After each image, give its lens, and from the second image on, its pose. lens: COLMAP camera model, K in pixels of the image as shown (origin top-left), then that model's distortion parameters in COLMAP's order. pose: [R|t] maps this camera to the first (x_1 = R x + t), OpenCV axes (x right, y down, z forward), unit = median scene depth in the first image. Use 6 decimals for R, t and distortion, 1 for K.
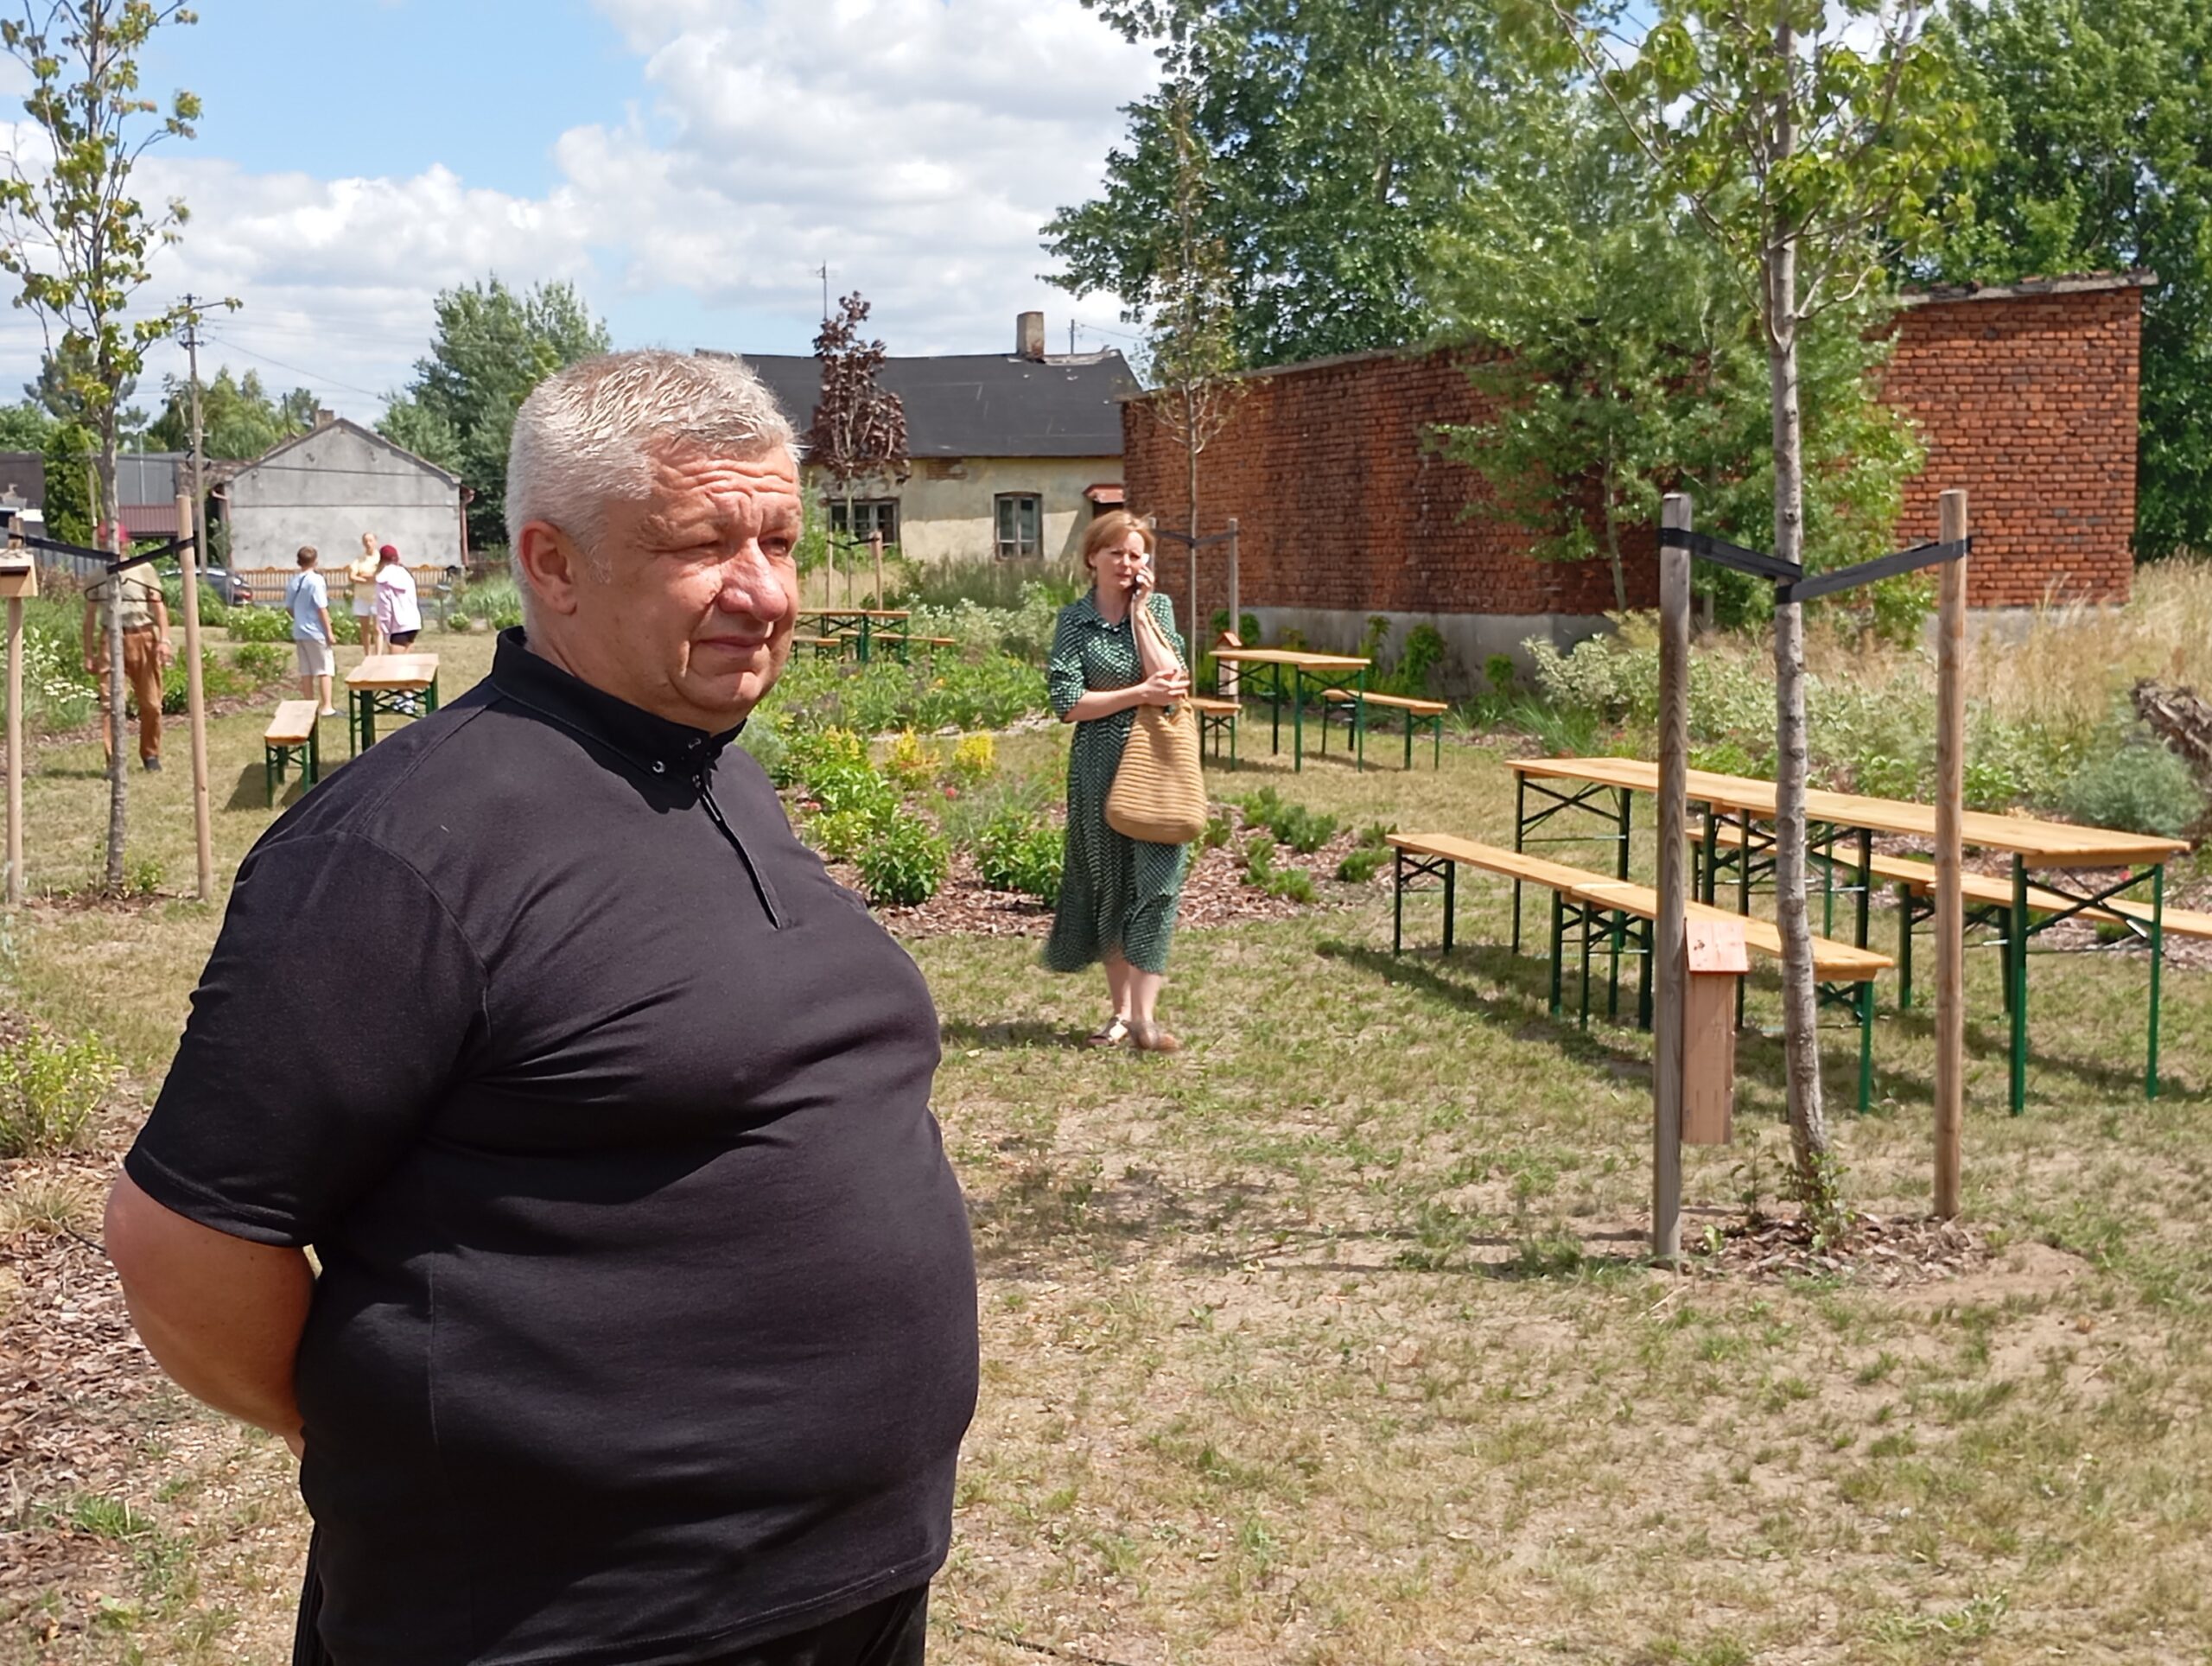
lens RADIAL K [[2969.7, 0, 1102.9], [0, 2969.7, 838.5], [0, 0, 1]] dist [0.031553, 0.000000]
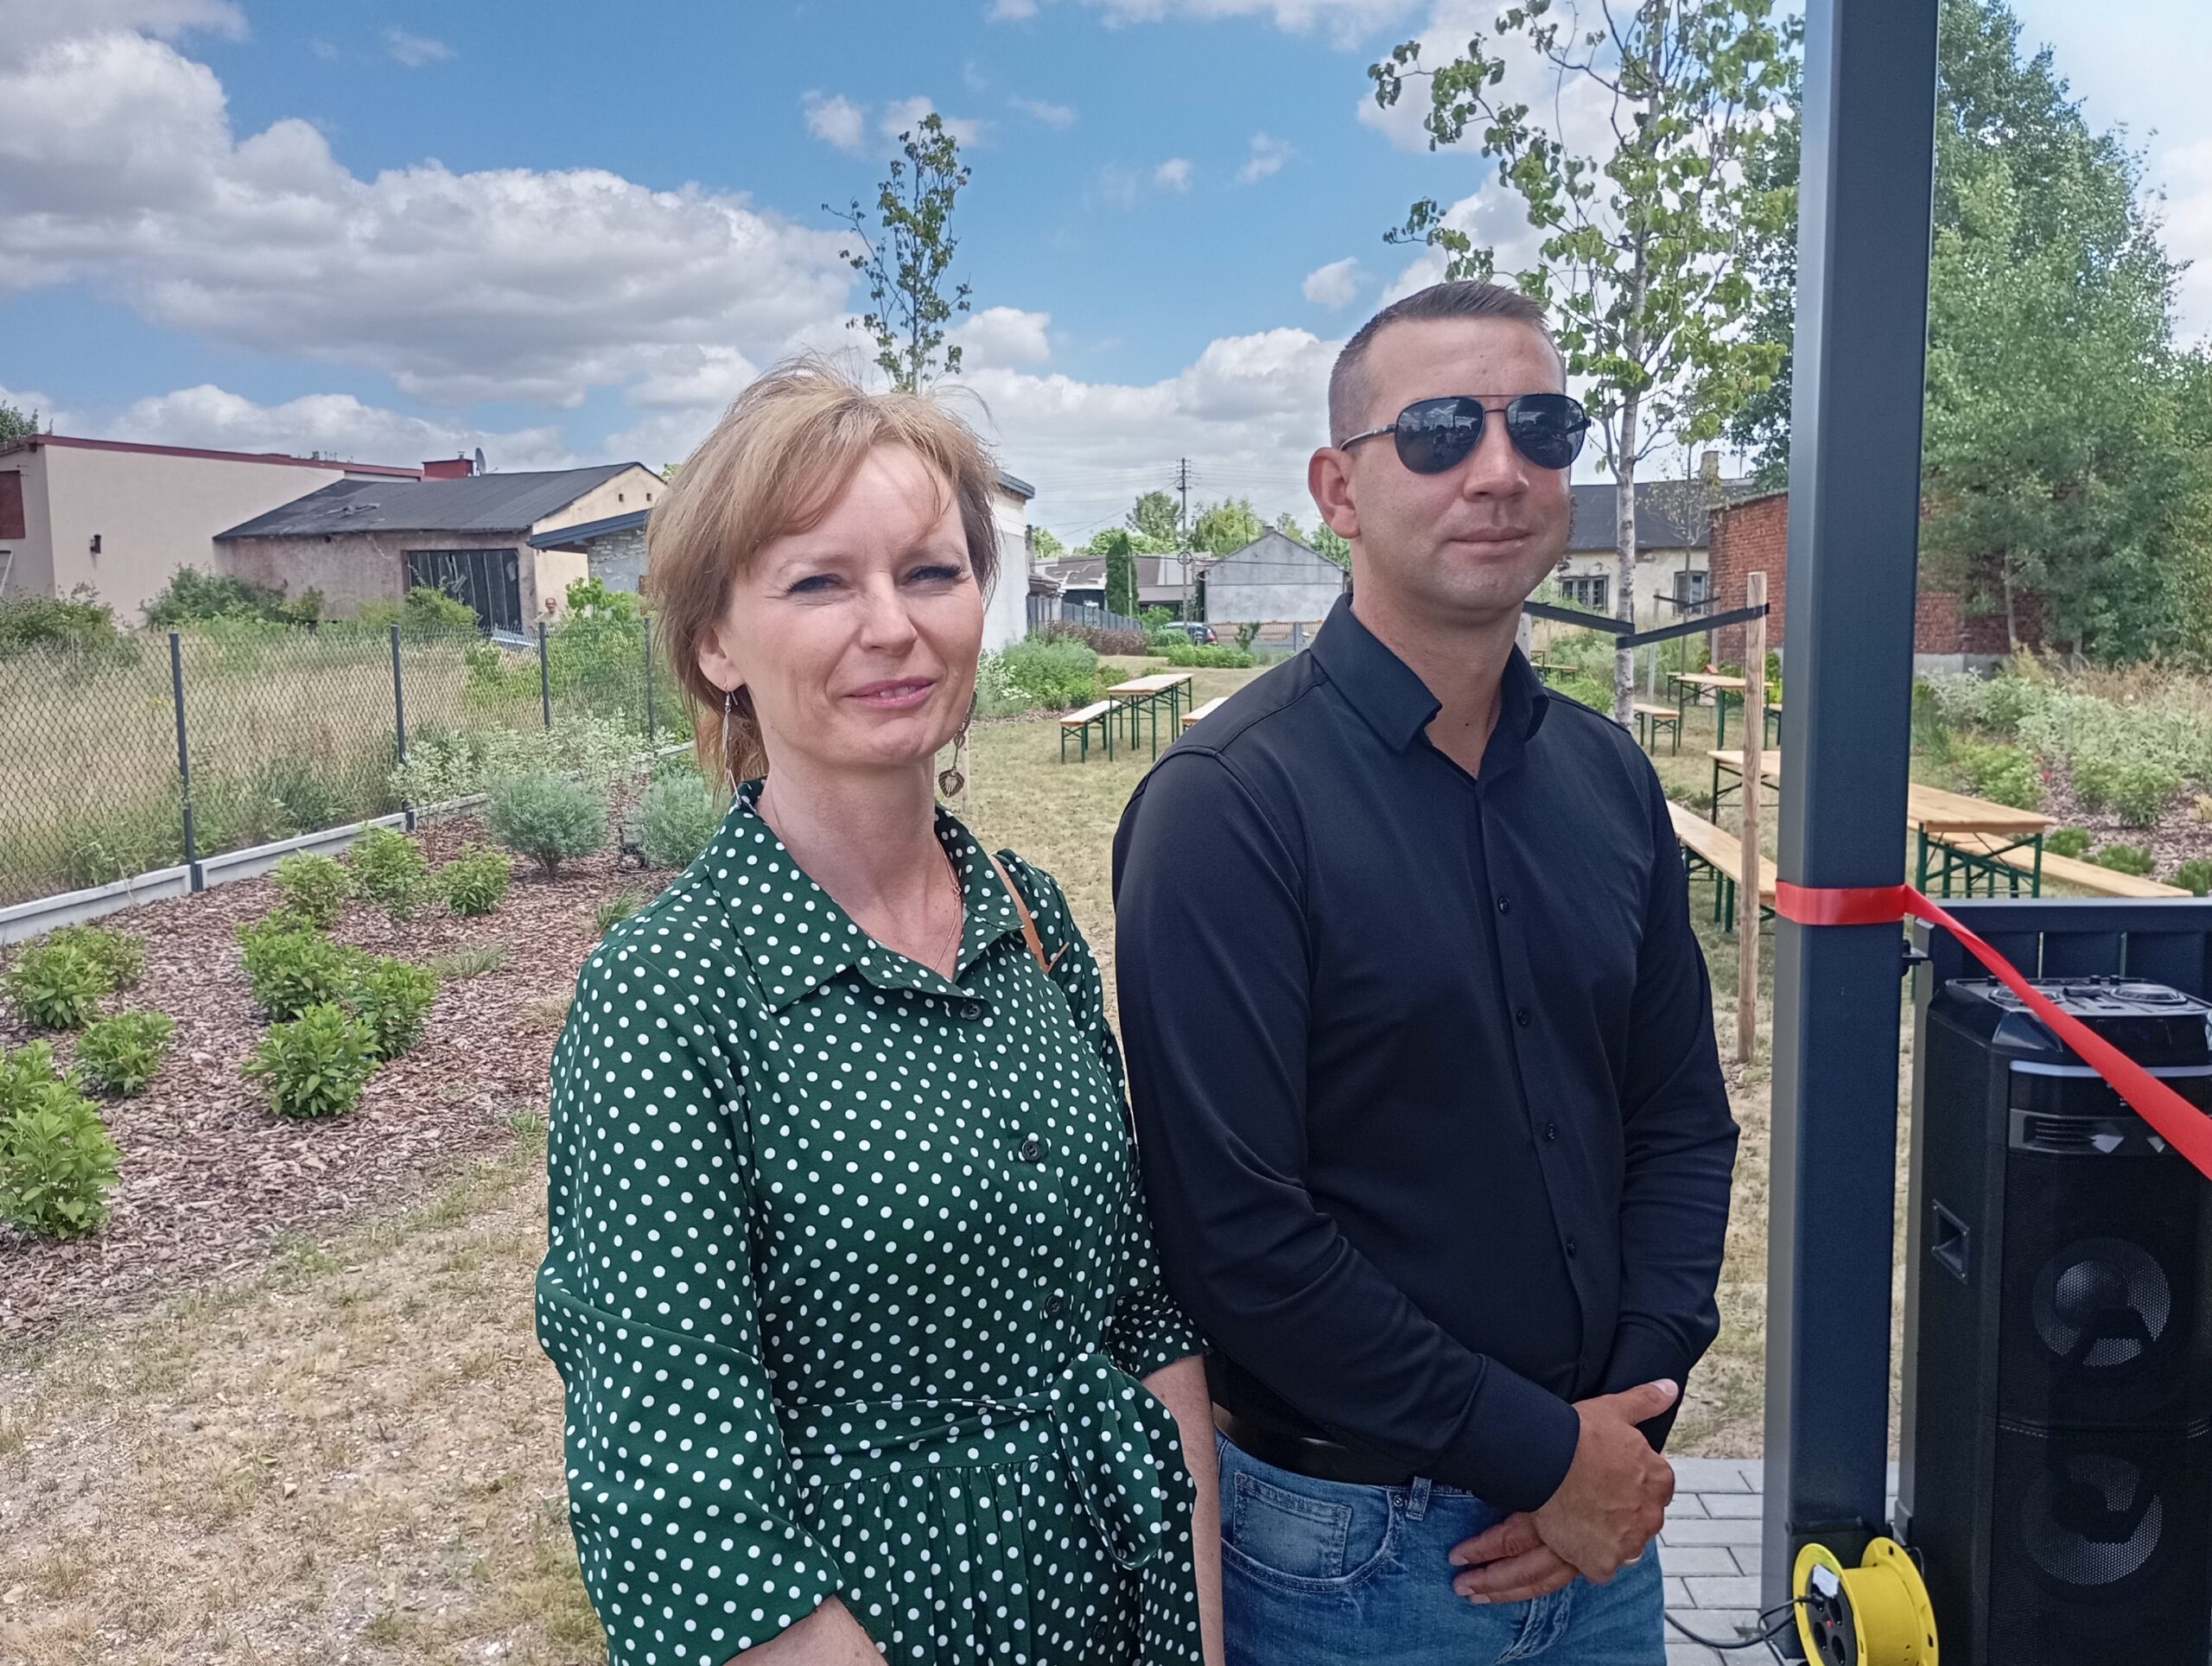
lens RADIAL K [[1857.7, 0, 1110.7], [0, 1857.7, 839.3], [0, 0, 1]] dist [0.060042, -0.076343]
pose [[0.937032, 0.041086, -0.346819, 0.080373], [-0.032157, 0.998987, 0.031465, -0.000656], [0.347761, -0.018332, 0.937404, 0.002228]]
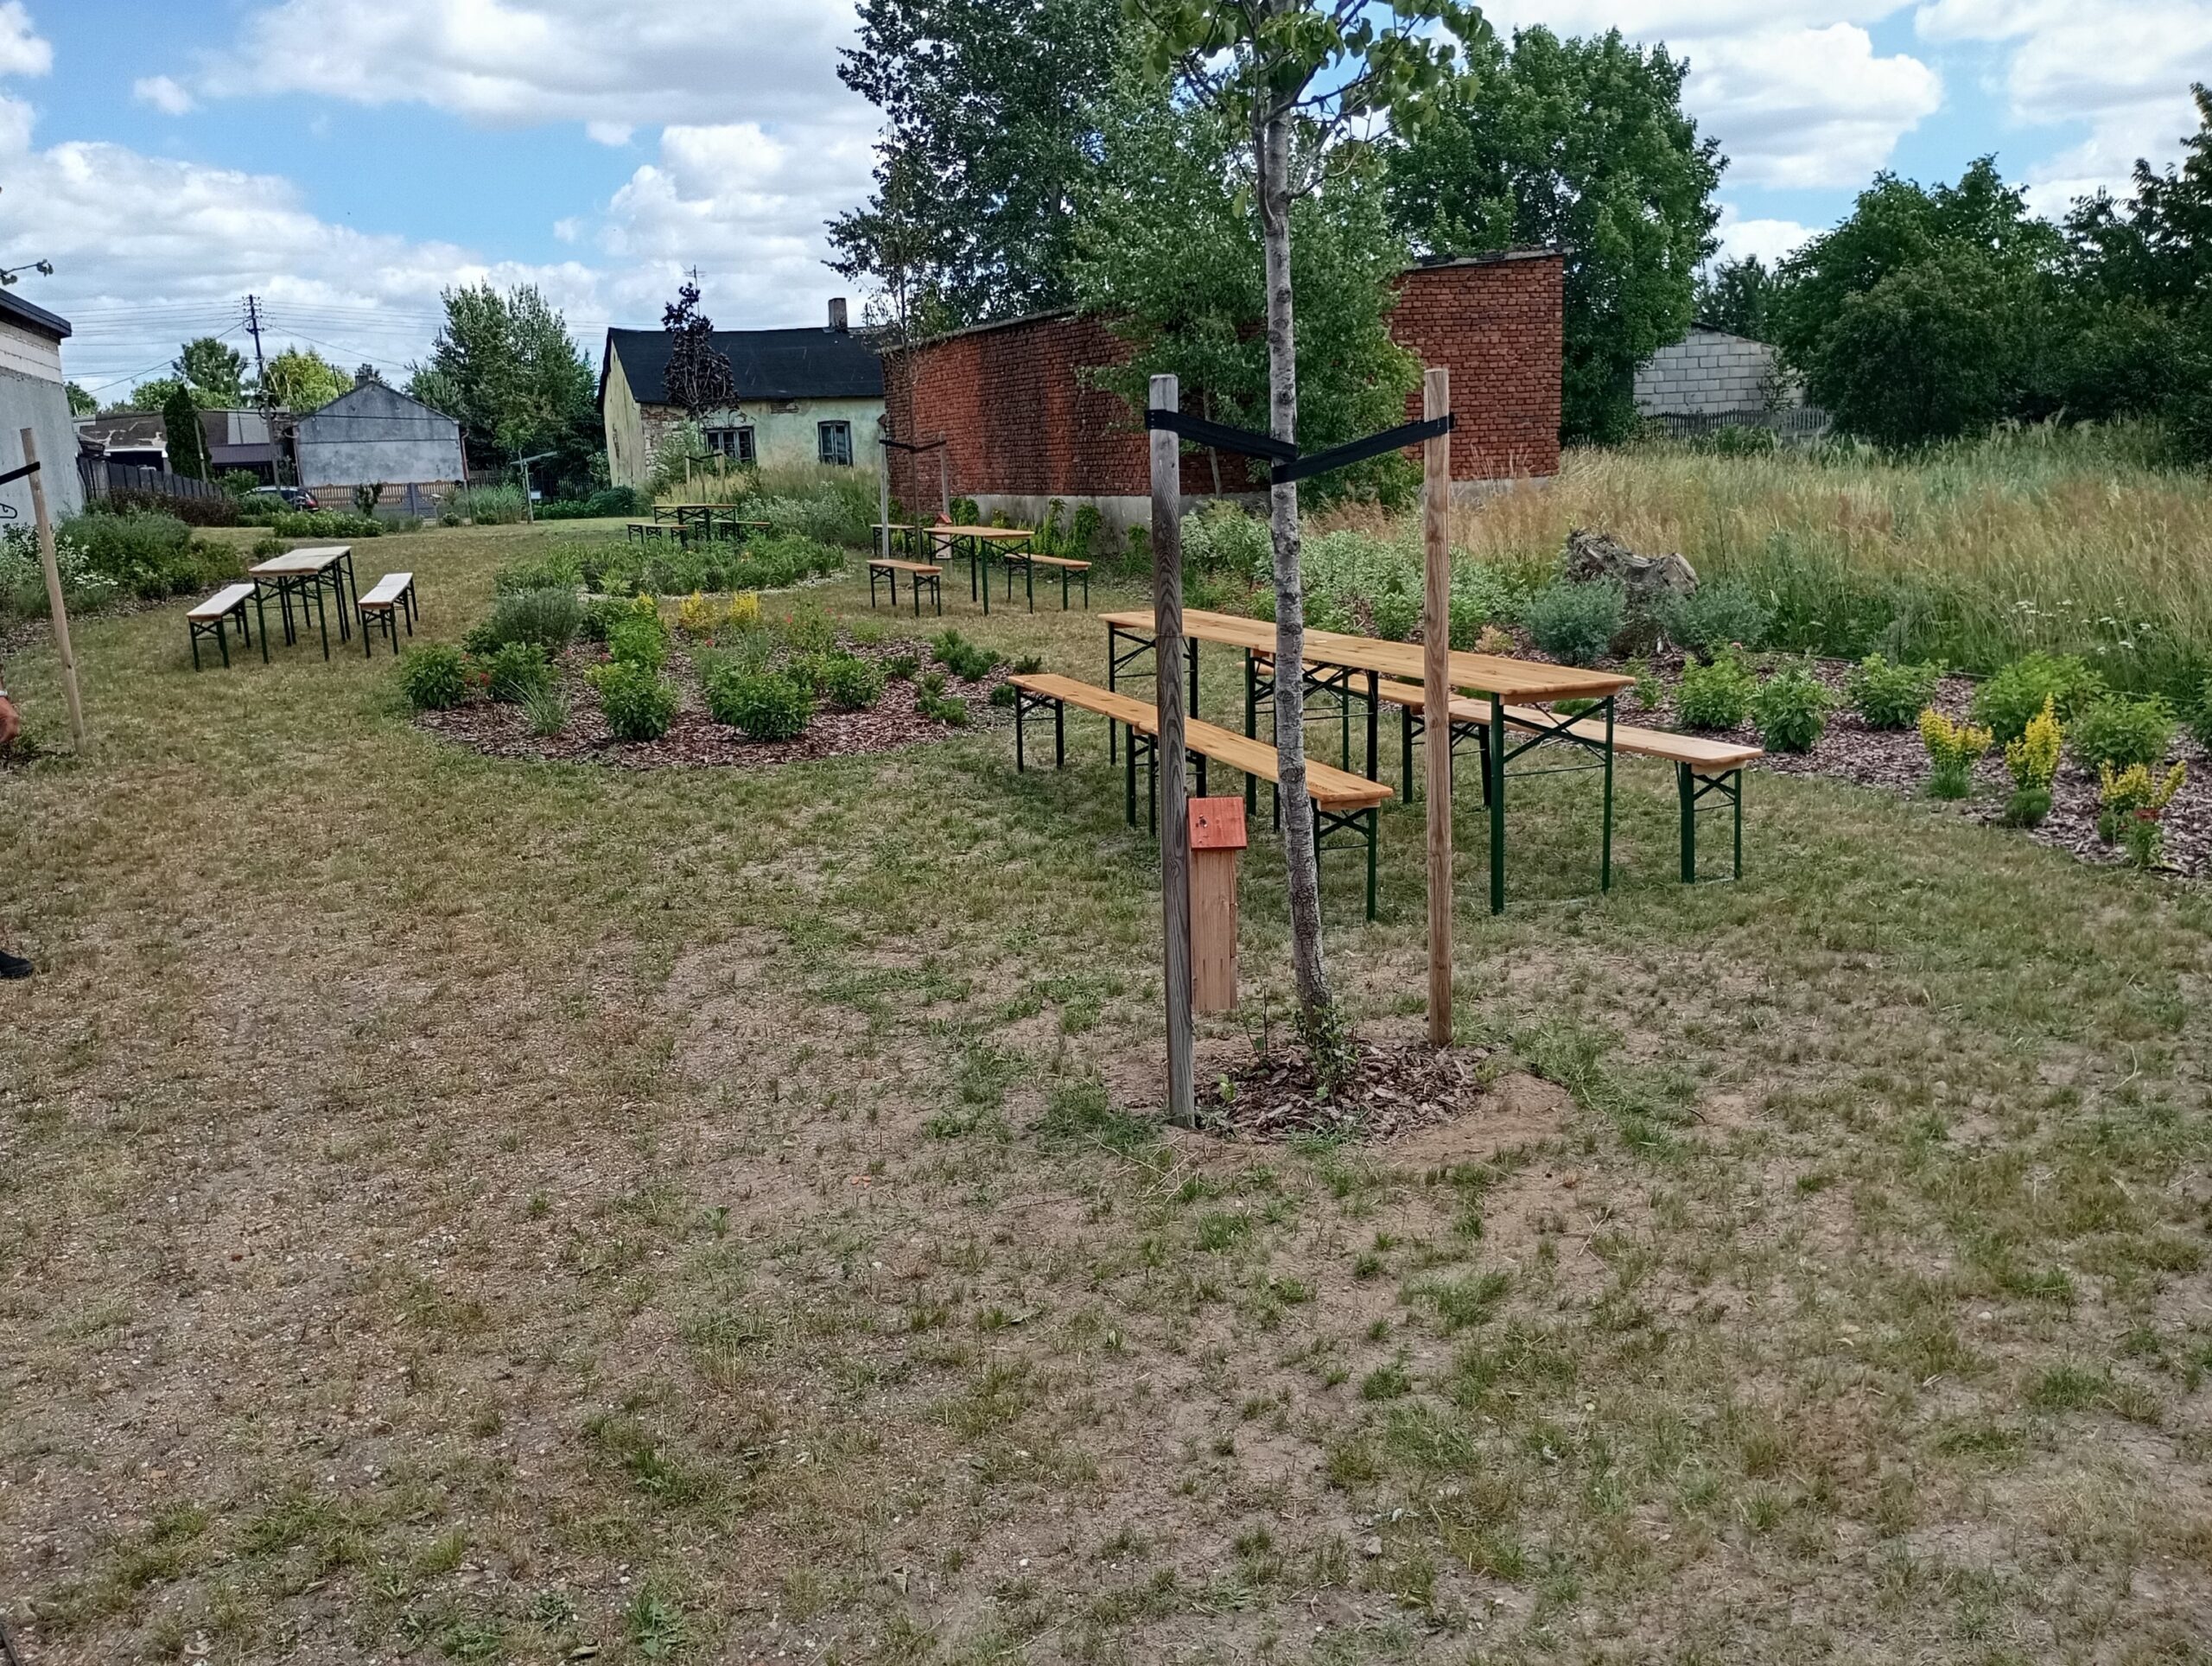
lens RADIAL K [[1857.7, 0, 1099.3], [0, 1857.7, 830.6], [0, 0, 1]] dist [0.060042, -0.076343]
pose [[0.994794, -0.045465, 0.091202, 0.025798], [0.036035, 0.994080, 0.102500, -0.006921], [-0.095322, -0.098680, 0.990543, 0.088328]]
